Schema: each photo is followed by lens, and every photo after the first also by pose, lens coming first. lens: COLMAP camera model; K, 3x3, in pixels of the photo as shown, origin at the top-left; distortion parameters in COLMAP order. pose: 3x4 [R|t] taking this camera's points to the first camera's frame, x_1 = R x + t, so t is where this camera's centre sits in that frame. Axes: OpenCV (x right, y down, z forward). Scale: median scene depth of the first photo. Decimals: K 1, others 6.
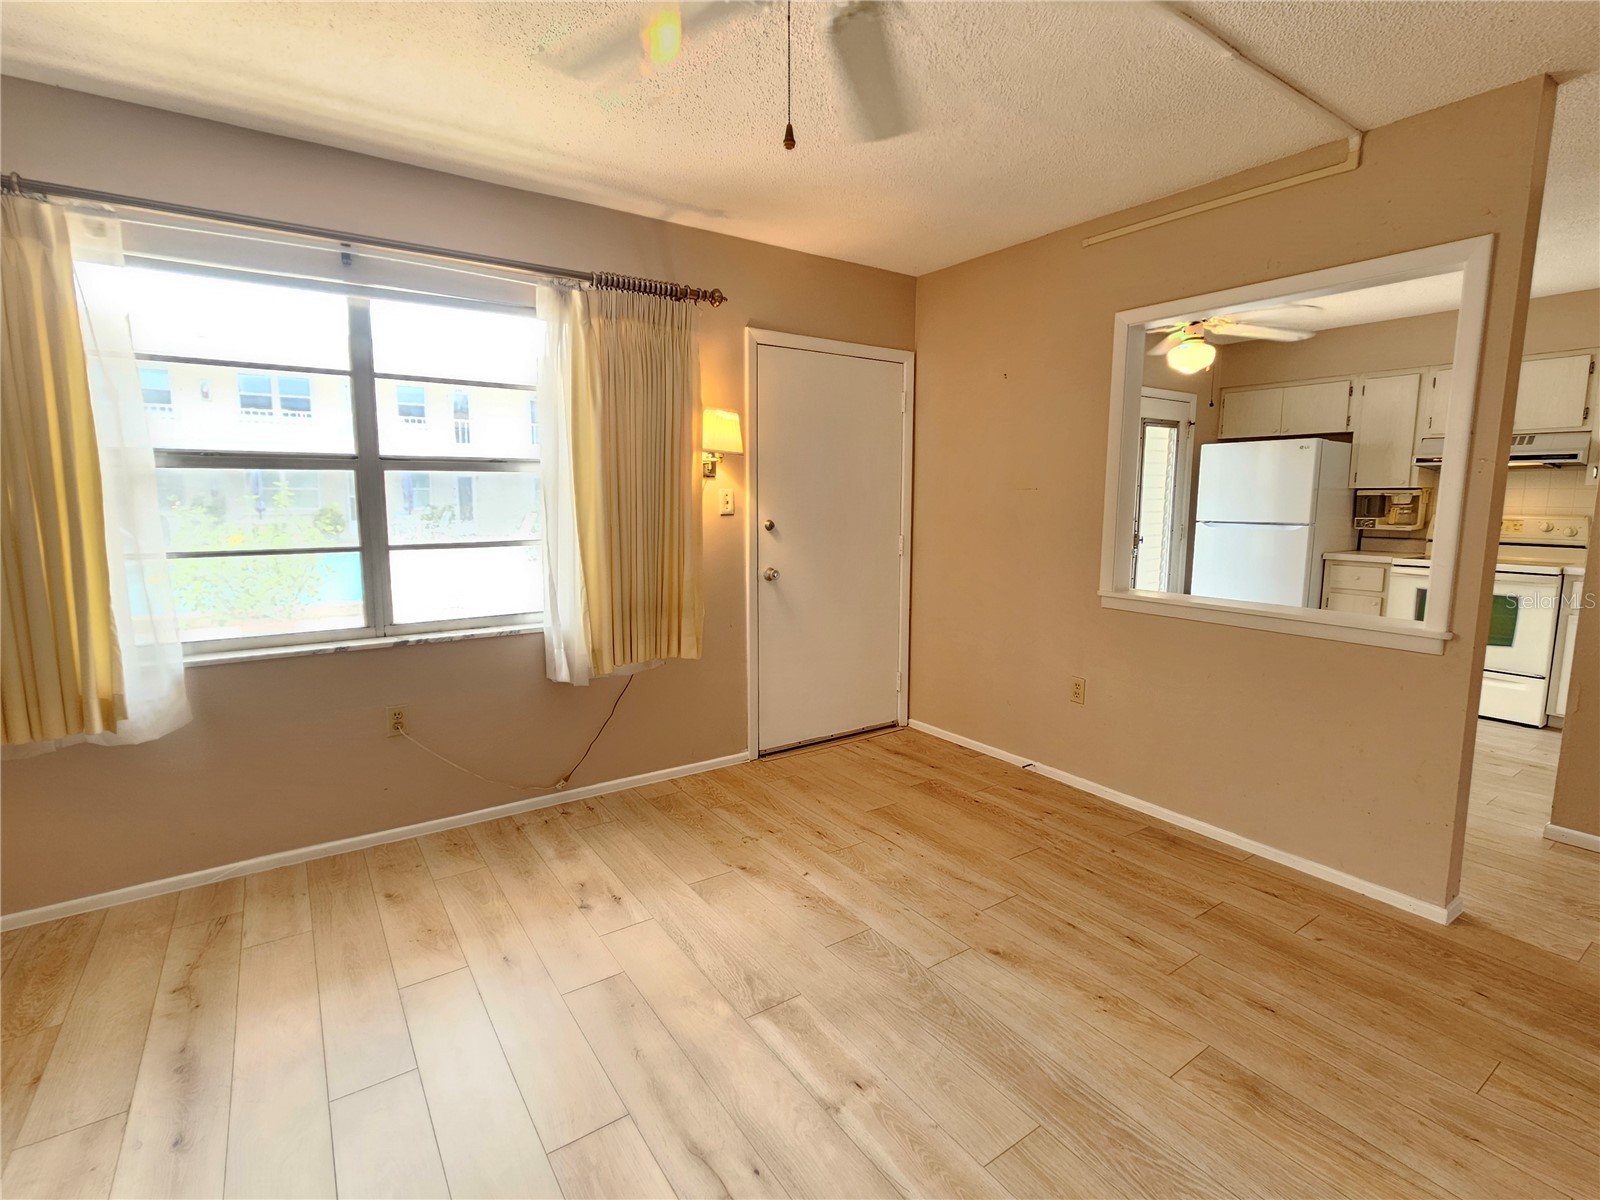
lens RADIAL K [[758.8, 0, 804.1], [0, 758.8, 590.5], [0, 0, 1]] dist [-0.000221, 0.003547]
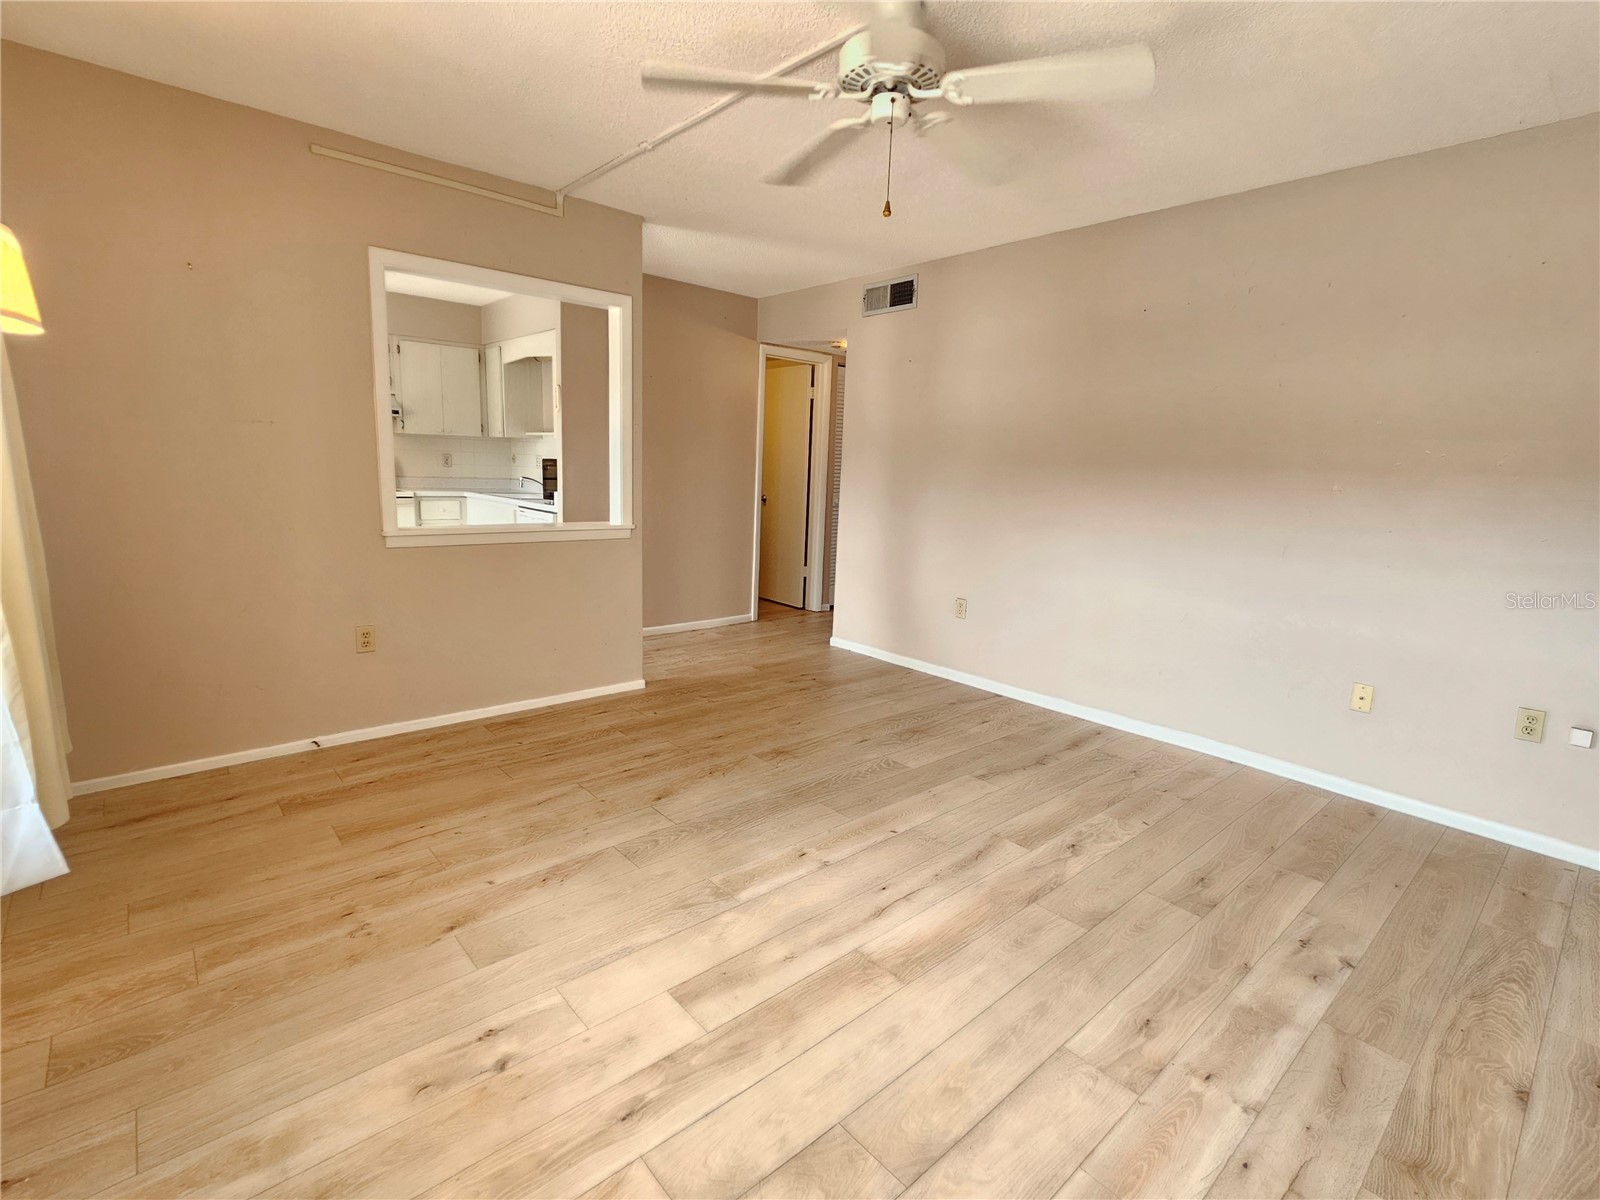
lens RADIAL K [[758.8, 0, 804.3], [0, 758.8, 586.6], [0, 0, 1]] dist [-0.000221, 0.003547]
pose [[-0.119015, -0.168024, 0.978572, -0.741045], [0.091009, 0.979582, 0.179266, -0.064051], [-0.988713, 0.110395, -0.101293, 0.639227]]
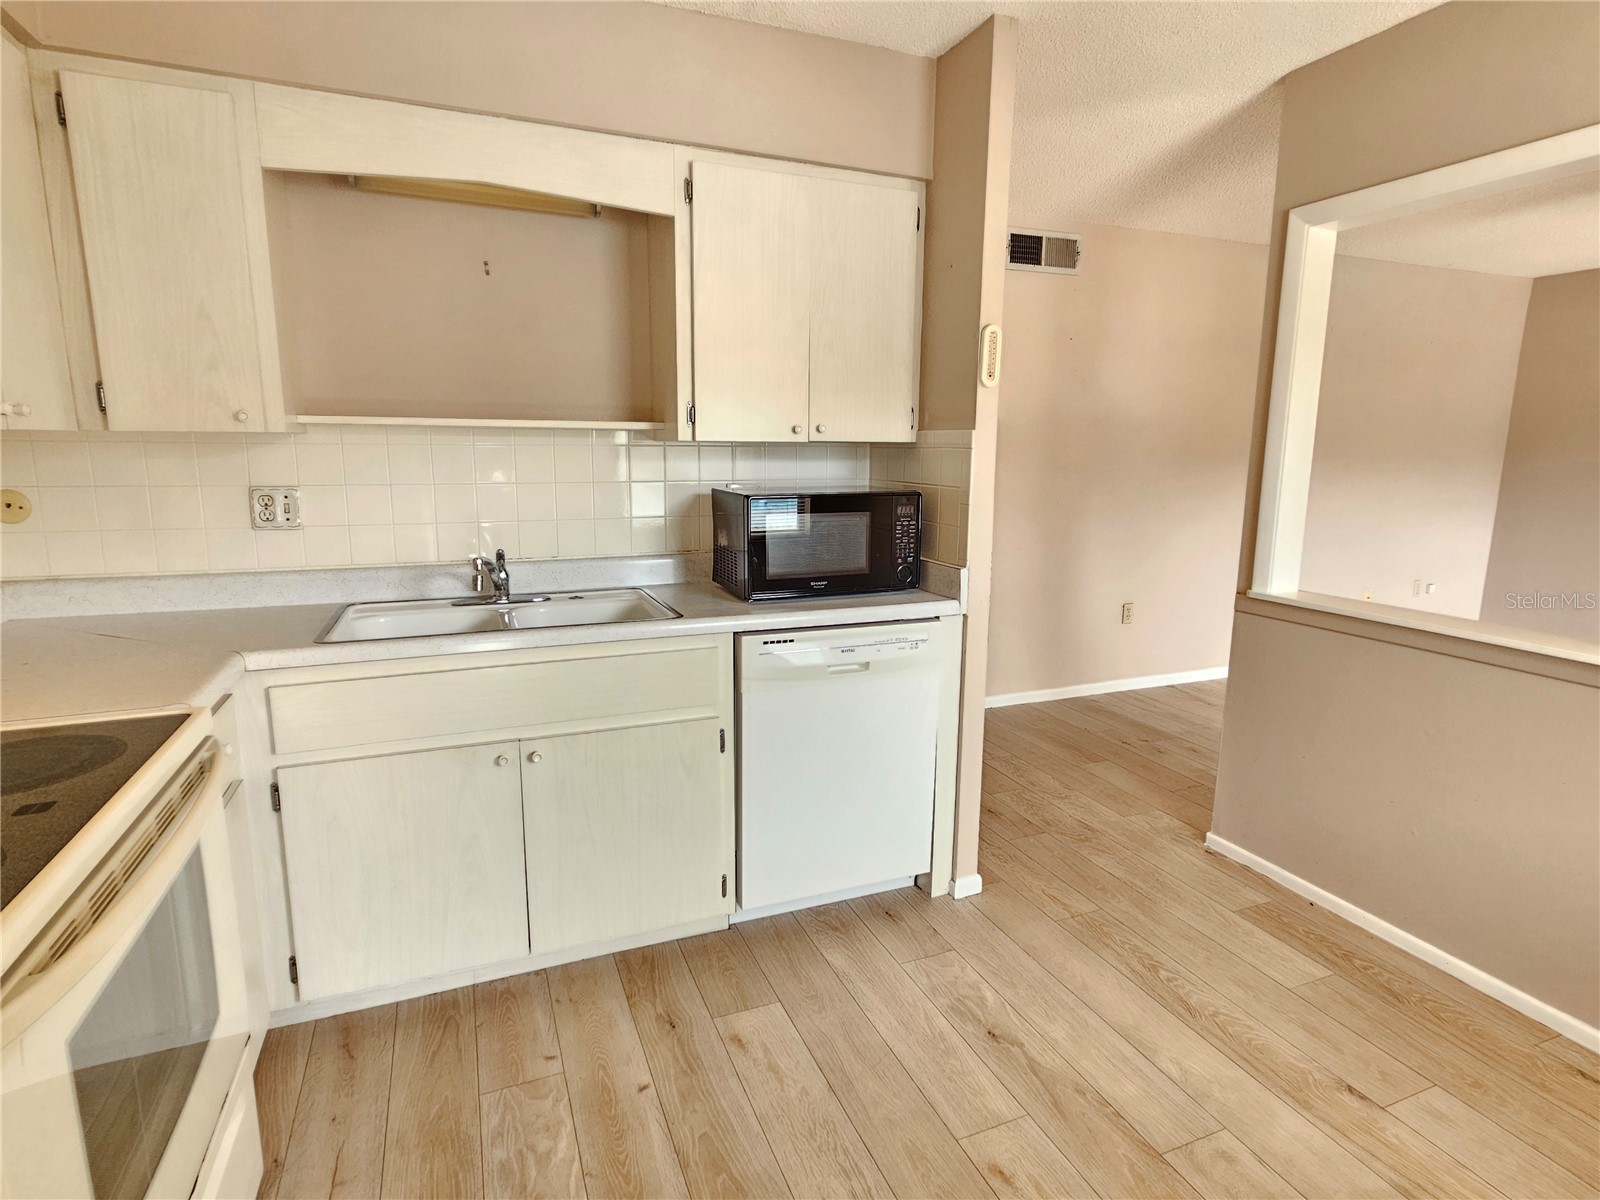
lens RADIAL K [[839.5, 0, 803.5], [0, 839.5, 593.1], [0, 0, 1]] dist [0.000989, 0.001133]
pose [[-0.975606, -0.048278, 0.214155, 1.000736], [0.017958, 0.954699, 0.297032, -0.243175], [-0.218794, 0.293632, -0.930543, 1.804808]]
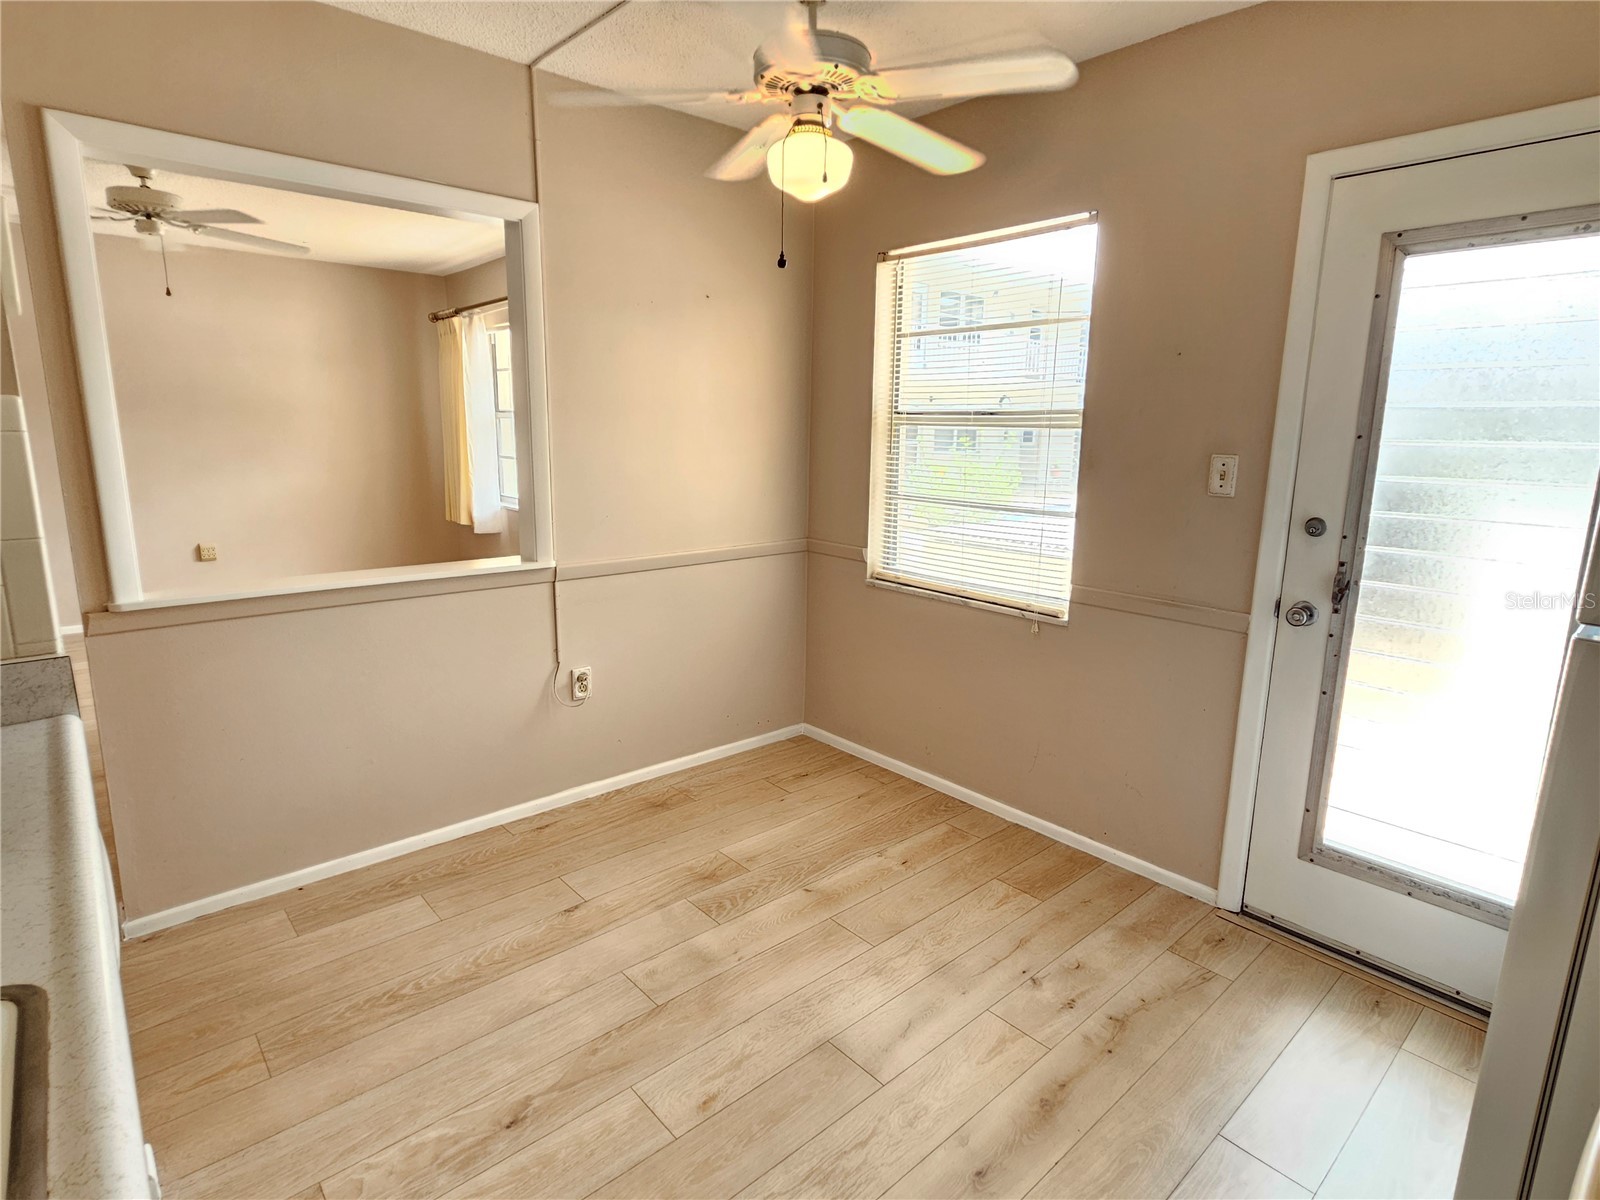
lens RADIAL K [[839.5, 0, 797.4], [0, 839.5, 593.5], [0, 0, 1]] dist [0.000989, 0.001133]
pose [[0.114234, 0.192958, -0.974535, 1.497607], [-0.144083, 0.973802, 0.175924, -0.184162], [0.982950, 0.120317, 0.139043, 1.312095]]
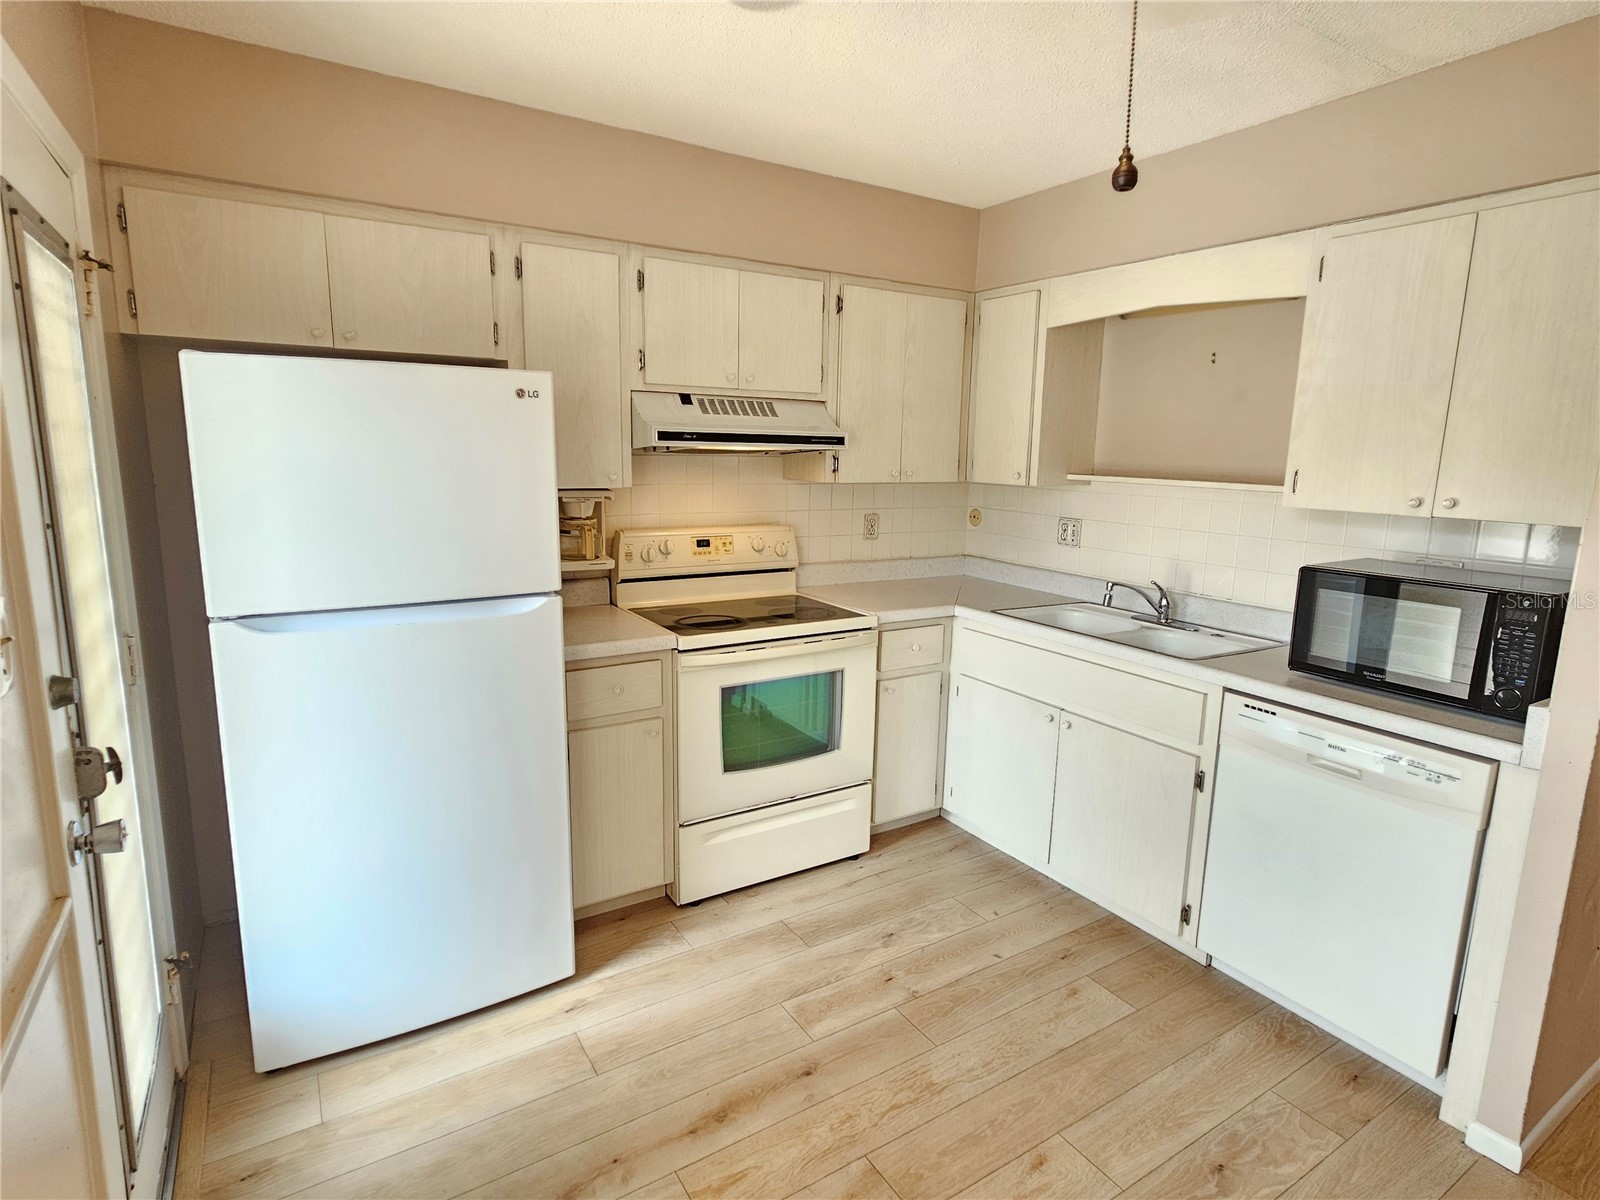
lens RADIAL K [[839.5, 0, 798.7], [0, 839.5, 591.6], [0, 0, 1]] dist [0.000989, 0.001133]
pose [[0.054274, -0.173306, 0.983371, 0.422341], [0.107967, 0.980068, 0.166765, -0.255300], [-0.992672, 0.097121, 0.071904, 1.467614]]
